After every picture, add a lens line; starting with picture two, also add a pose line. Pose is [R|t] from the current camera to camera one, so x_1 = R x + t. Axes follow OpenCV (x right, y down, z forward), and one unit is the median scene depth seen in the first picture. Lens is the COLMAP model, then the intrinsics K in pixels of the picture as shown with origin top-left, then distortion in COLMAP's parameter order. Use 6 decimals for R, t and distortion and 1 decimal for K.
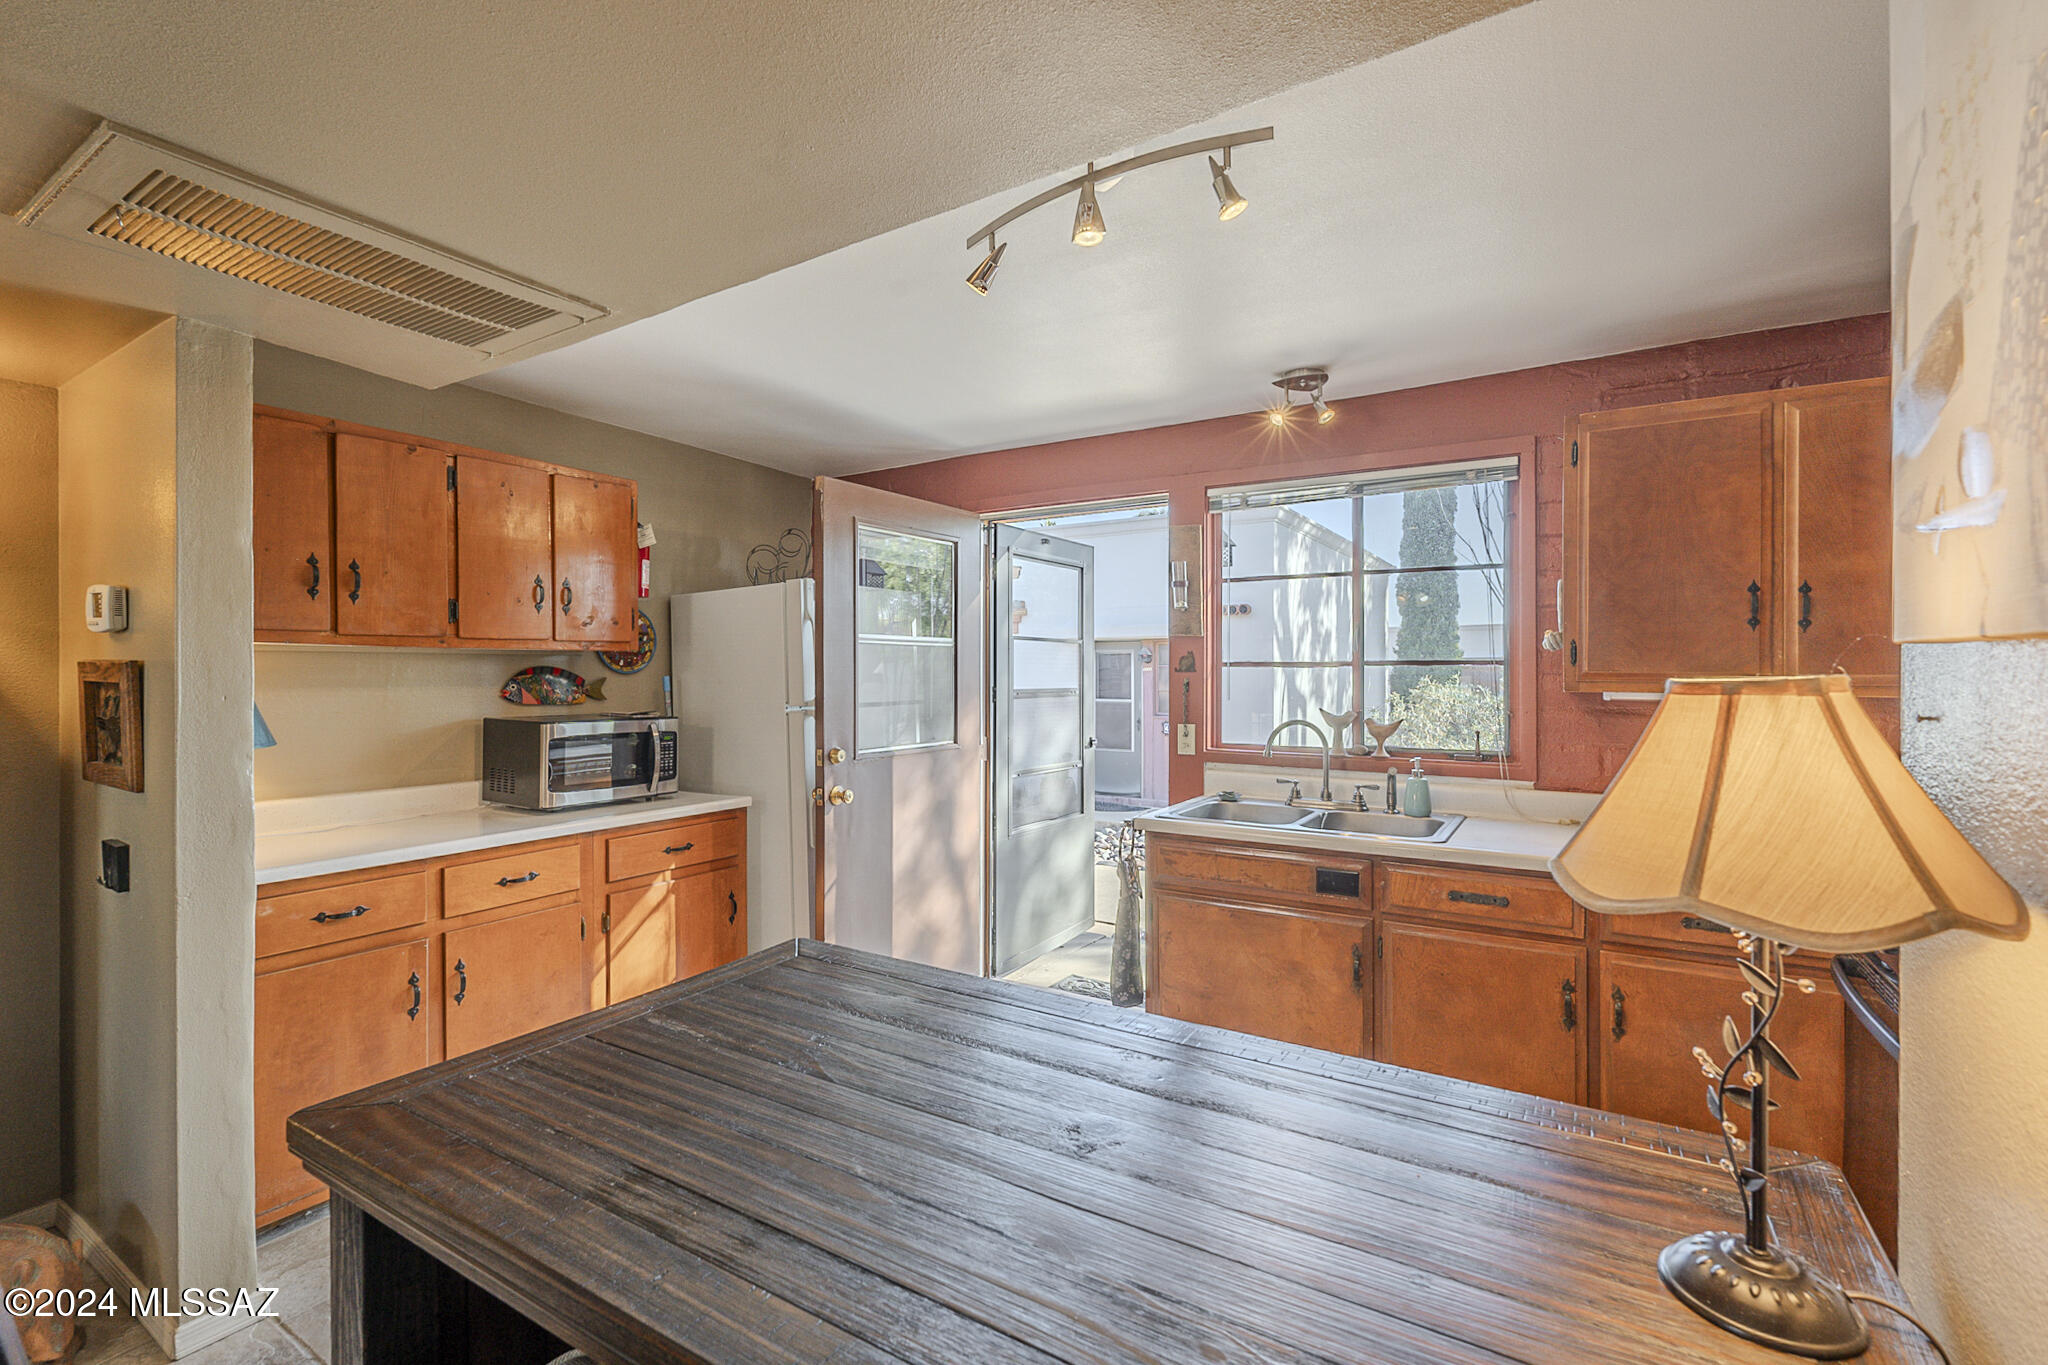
lens RADIAL K [[902.2, 0, 1023.4], [0, 902.2, 670.3], [0, 0, 1]] dist [-0.005201, 0.001665]
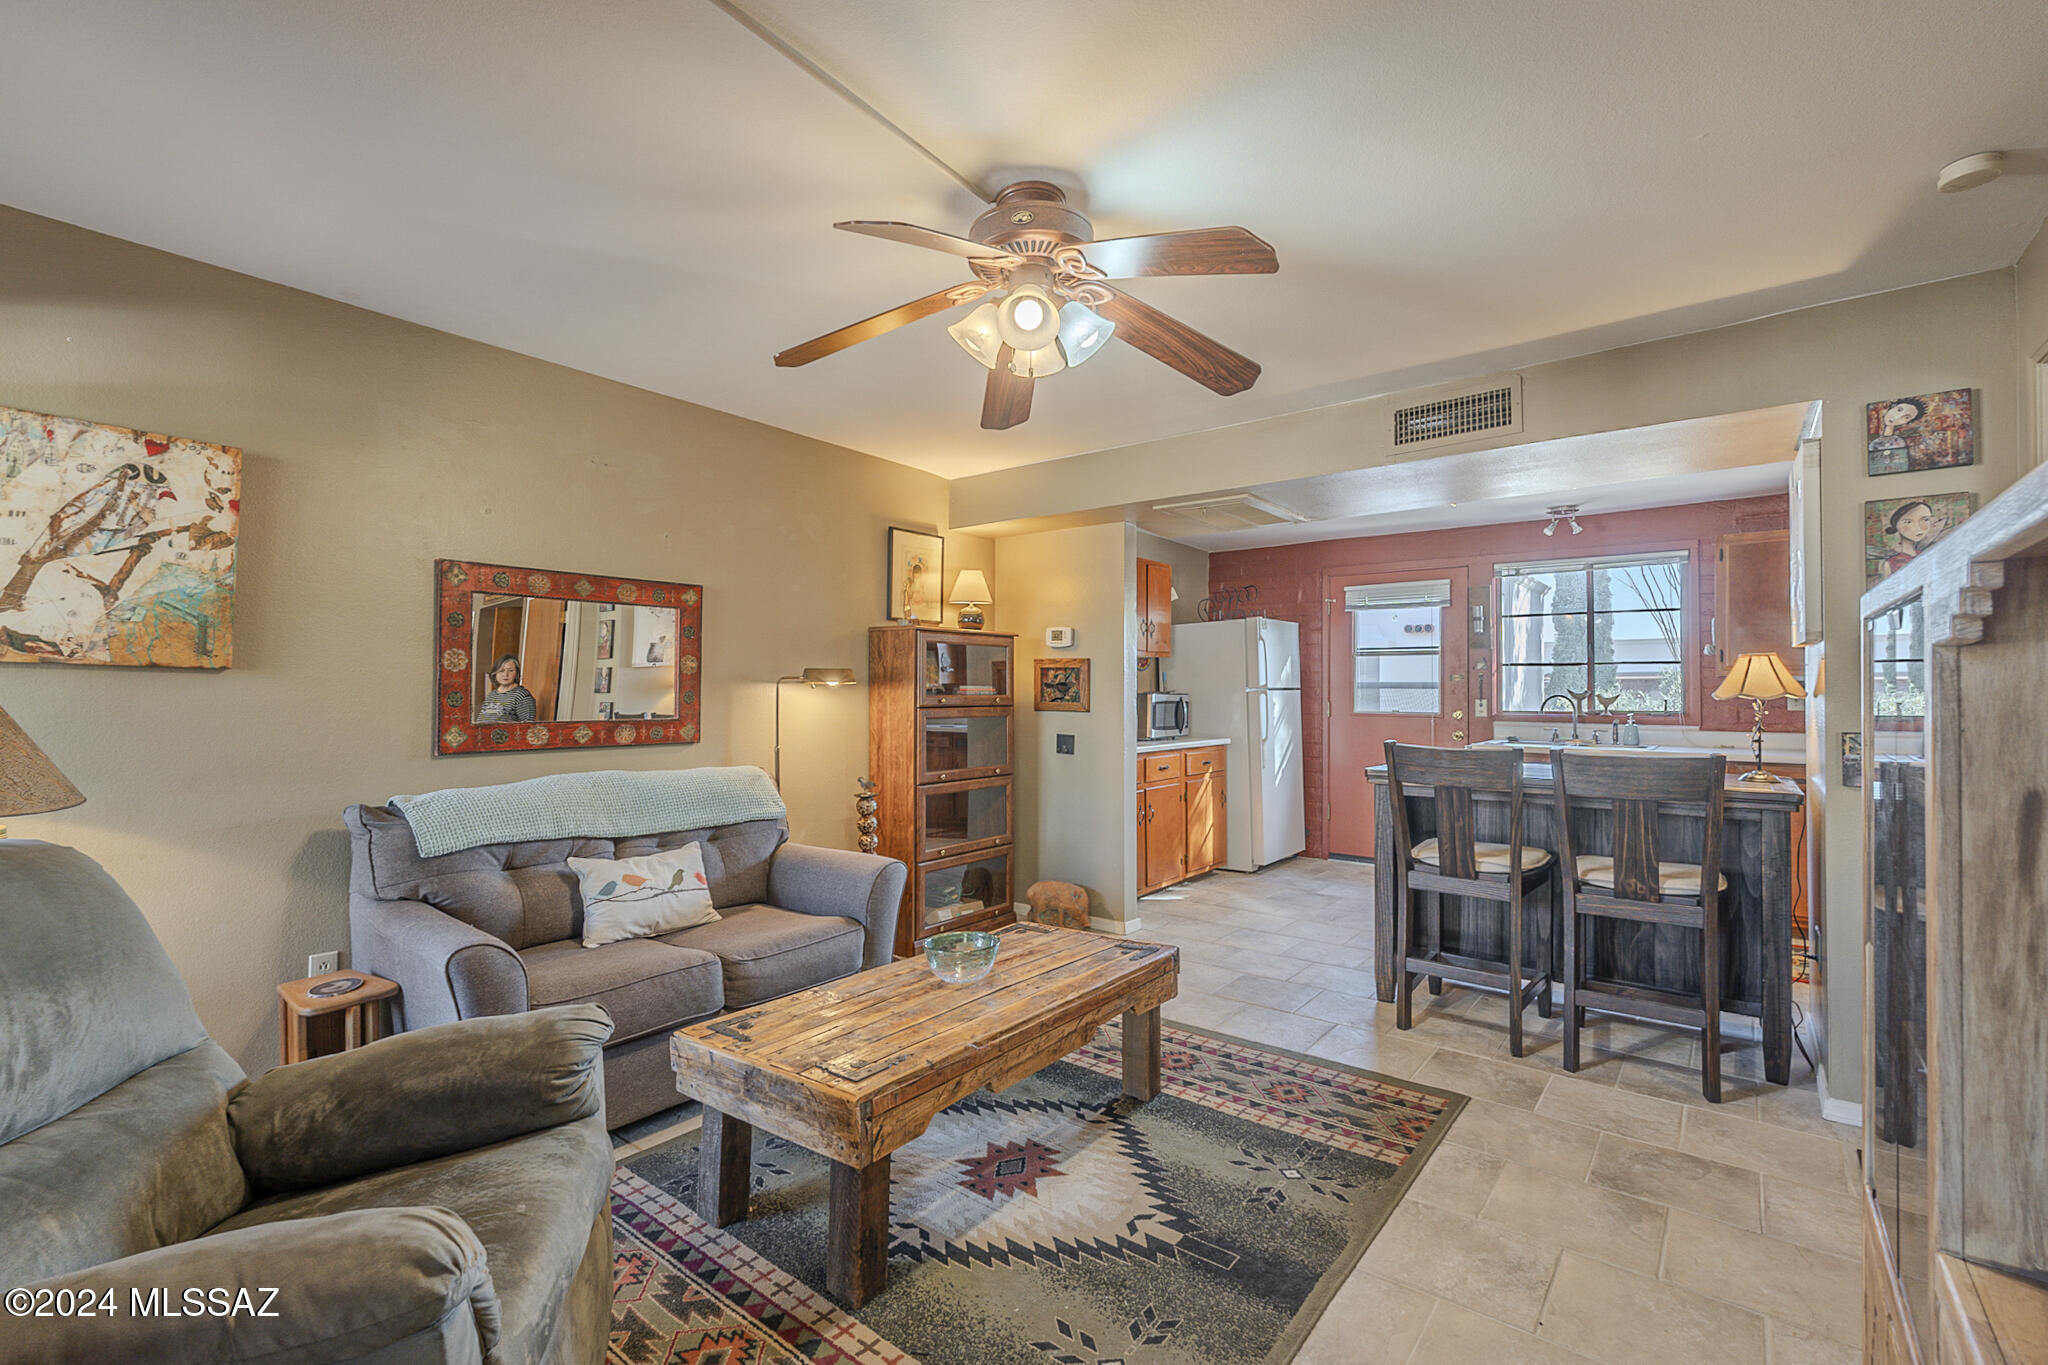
lens RADIAL K [[902.2, 0, 1025.8], [0, 902.2, 673.4], [0, 0, 1]] dist [-0.005201, 0.001665]
pose [[0.993522, 0.001288, -0.113630, -0.573254], [-0.003010, 0.999883, -0.014981, 0.044291], [0.113598, 0.015226, 0.993410, -0.955273]]
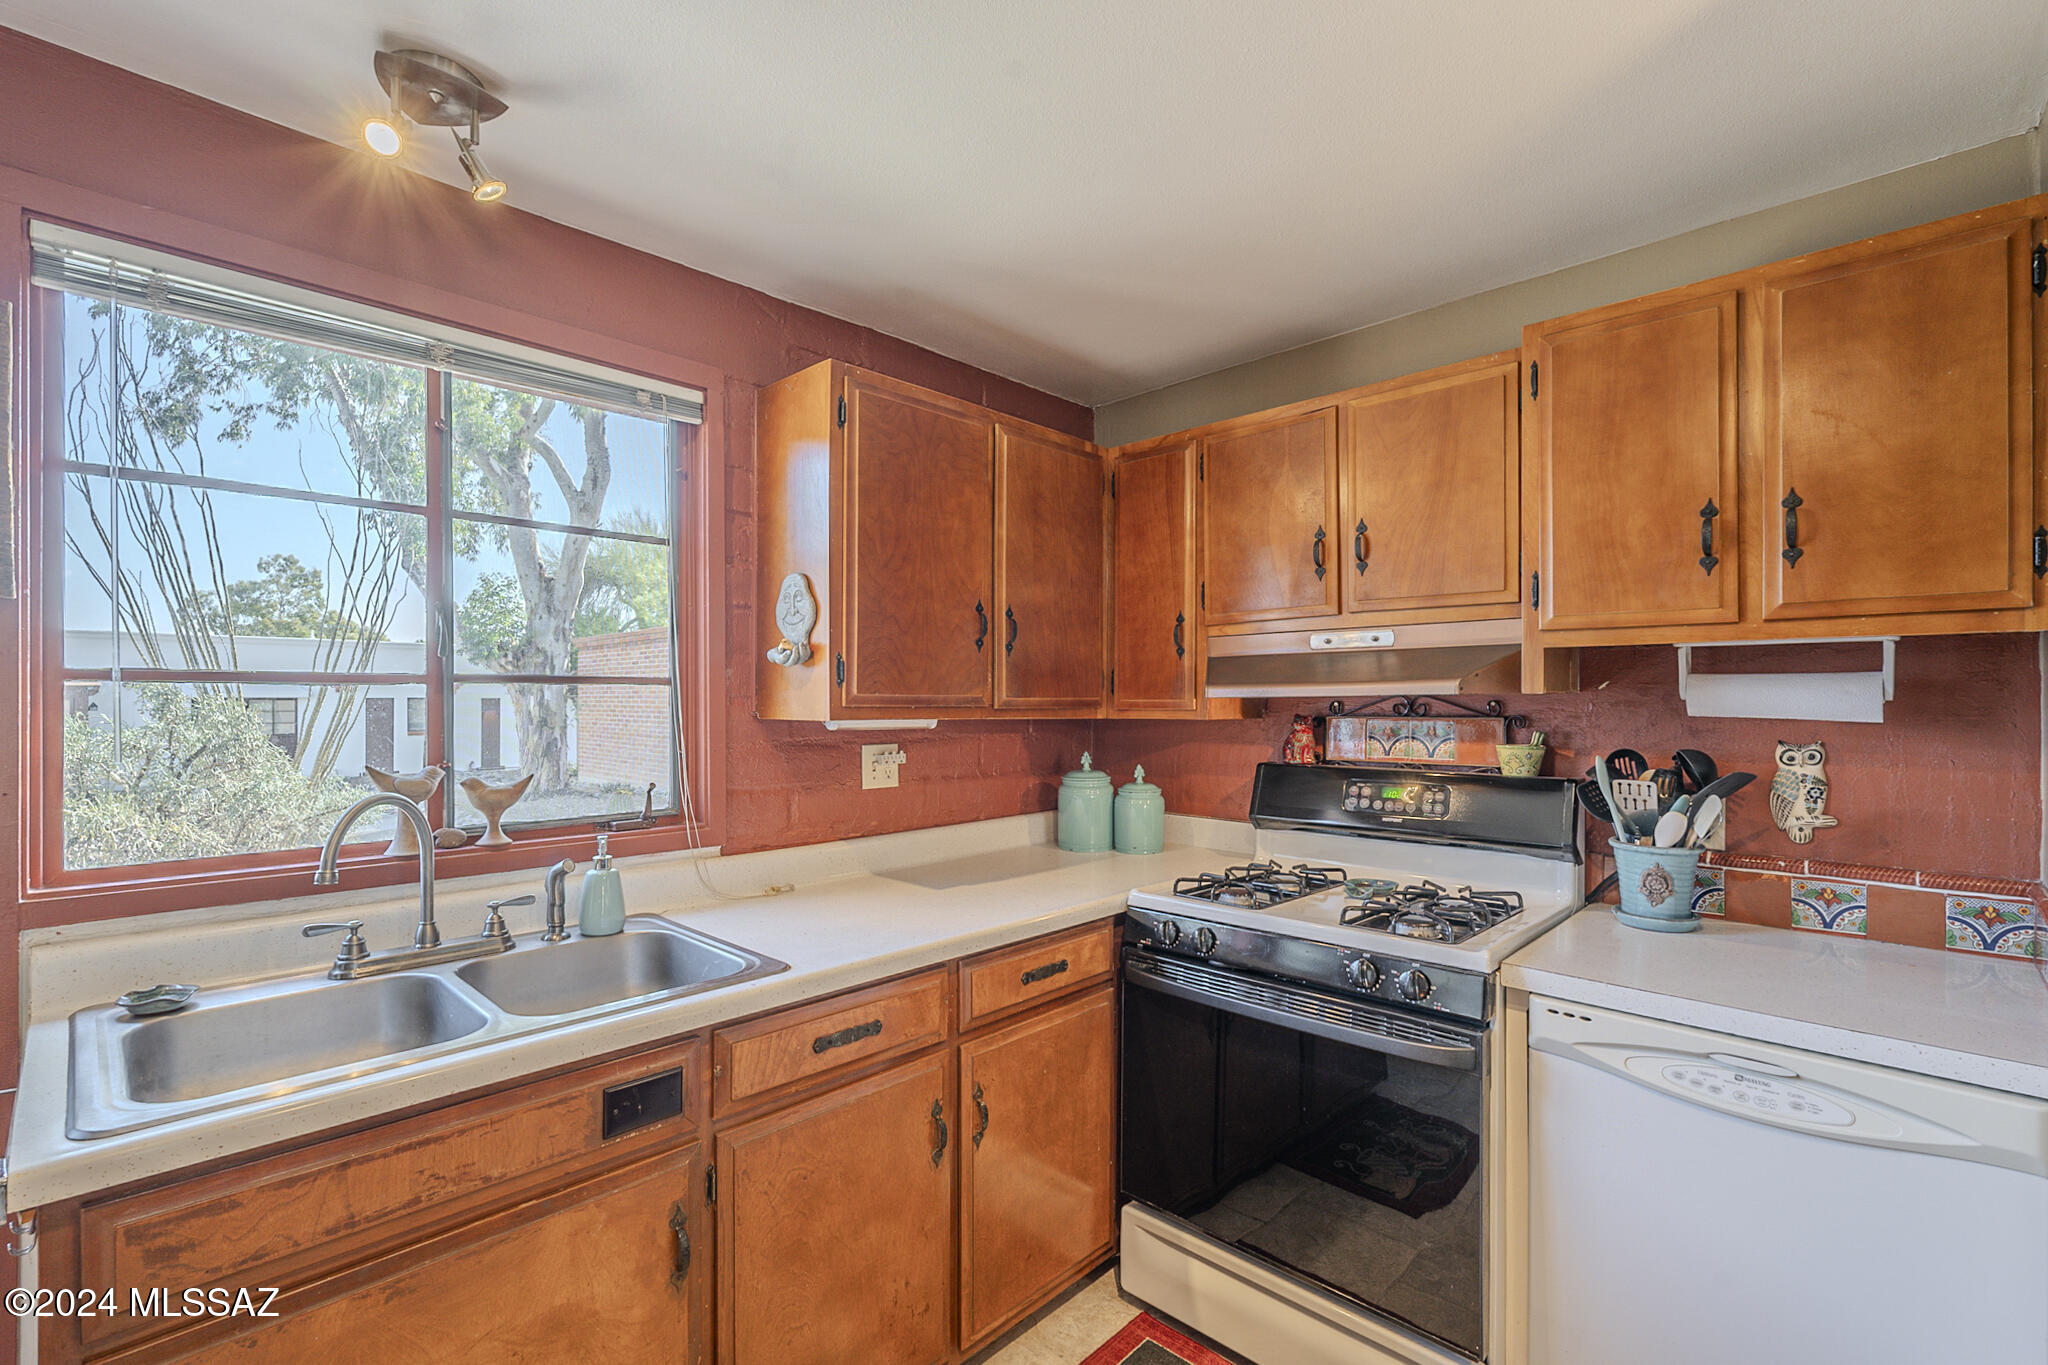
lens RADIAL K [[902.2, 0, 1041.4], [0, 902.2, 694.4], [0, 0, 1]] dist [-0.005201, 0.001665]
pose [[0.207777, 0.002241, 0.978174, -0.092077], [-0.002995, 0.999994, -0.001655, 0.001932], [-0.978172, -0.002586, 0.207782, 0.576293]]
